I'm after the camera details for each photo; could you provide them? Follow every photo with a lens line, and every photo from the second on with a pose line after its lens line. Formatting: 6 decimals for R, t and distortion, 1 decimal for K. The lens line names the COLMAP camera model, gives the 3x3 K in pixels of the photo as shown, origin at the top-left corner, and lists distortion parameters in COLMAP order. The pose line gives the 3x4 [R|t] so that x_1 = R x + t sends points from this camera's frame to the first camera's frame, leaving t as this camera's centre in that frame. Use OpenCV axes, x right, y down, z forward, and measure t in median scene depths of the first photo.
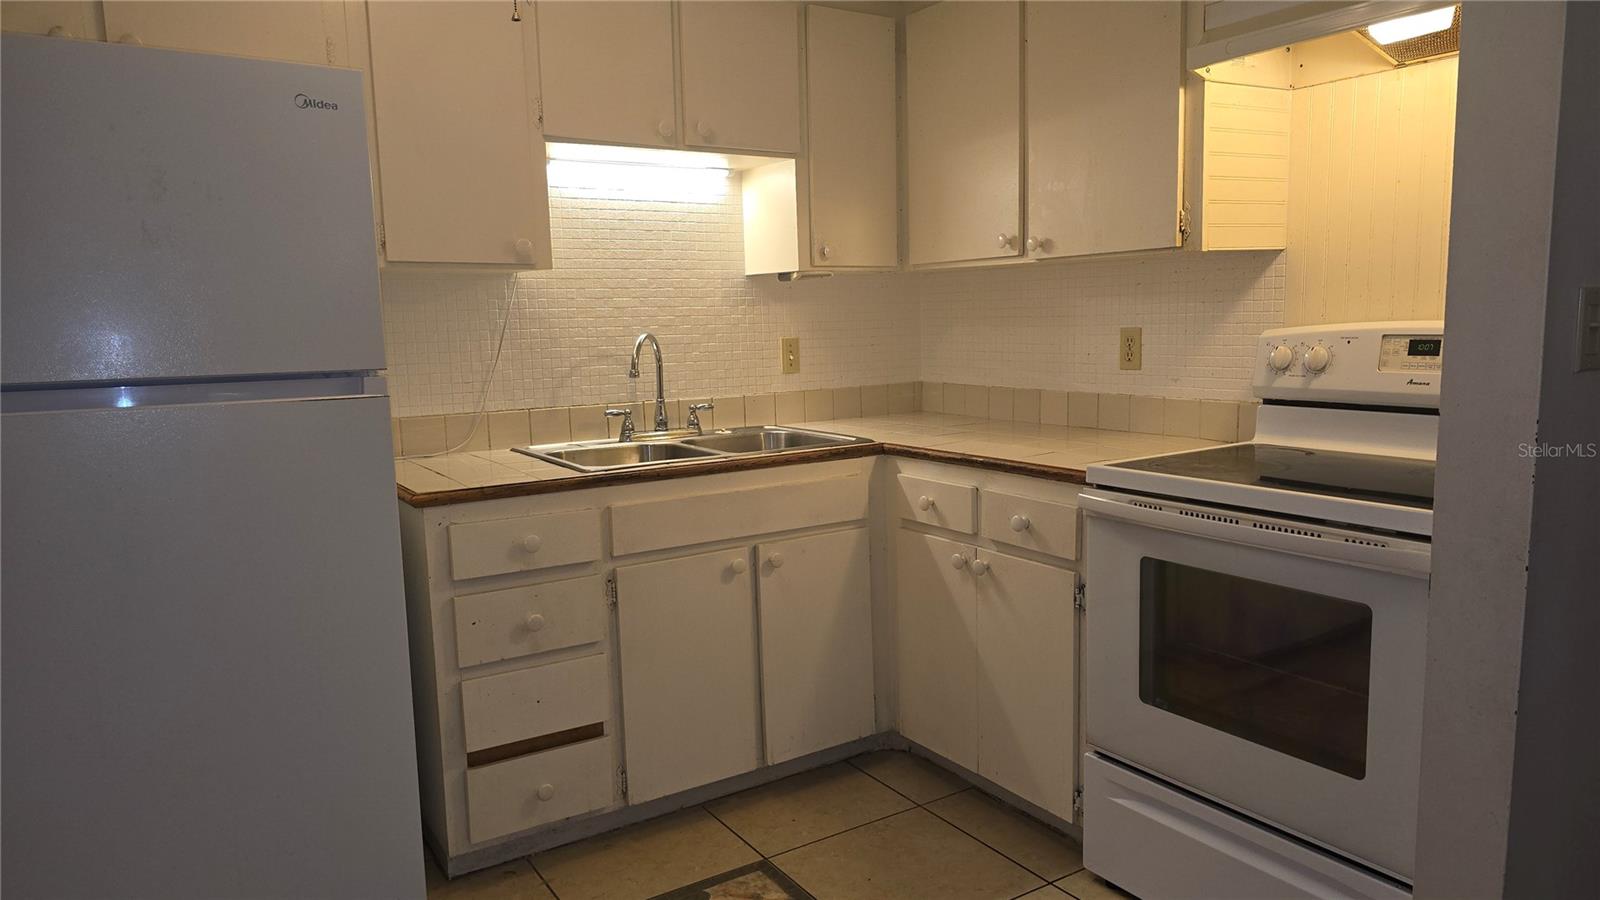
lens RADIAL K [[1073.4, 0, 815.0], [0, 1073.4, 469.3], [0, 0, 1]] dist [0.073488, -0.075266]
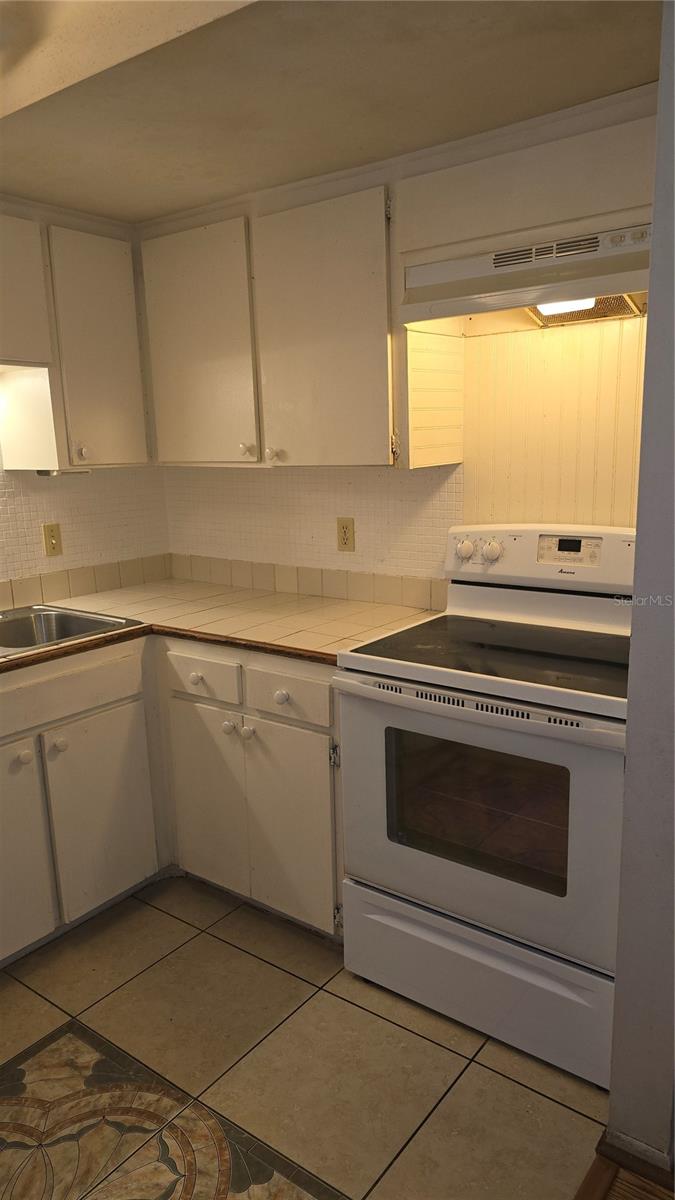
lens RADIAL K [[805.1, 0, 338.5], [0, 805.1, 616.8], [0, 0, 1]] dist [0.073488, -0.075266]
pose [[0.940339, -0.070235, 0.332911, -0.037935], [0.049165, 0.996242, 0.071307, -0.091653], [-0.336668, -0.050685, 0.940258, 0.129942]]
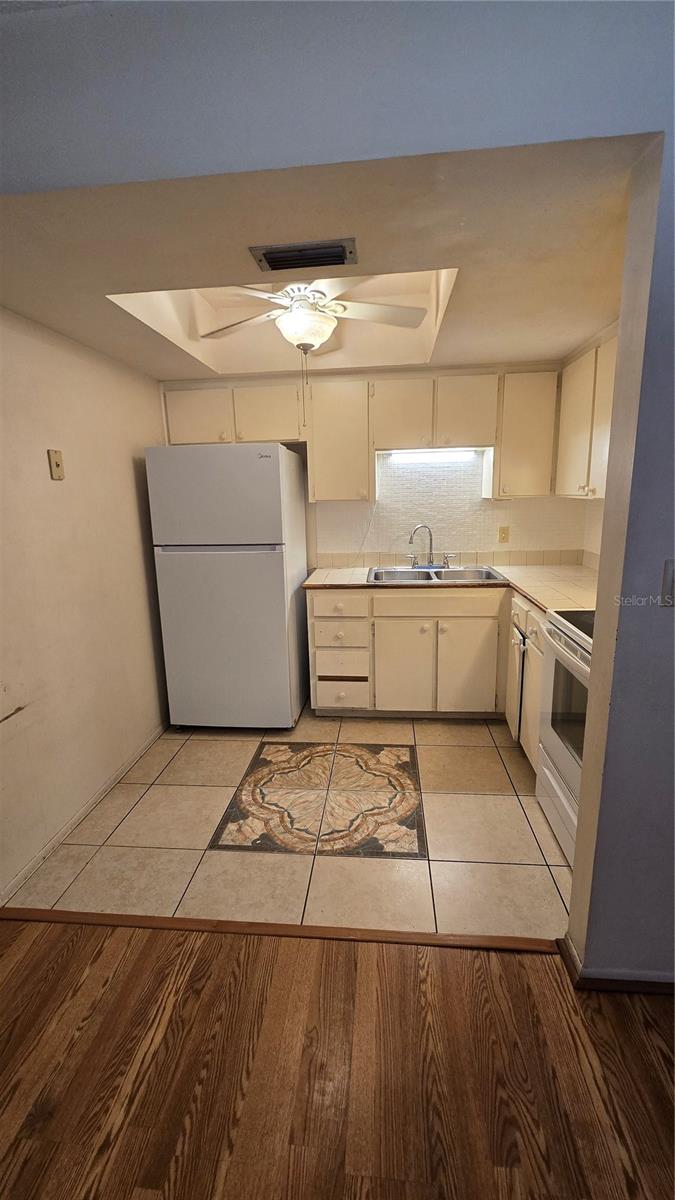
lens RADIAL K [[488.9, 0, 340.3], [0, 488.9, 601.3], [0, 0, 1]] dist [-0.001996, 0.000038]
pose [[0.784594, 0.141582, -0.603627, 0.422514], [-0.083150, 0.988811, 0.123850, -0.085815], [0.614408, -0.046981, 0.787588, 0.024089]]
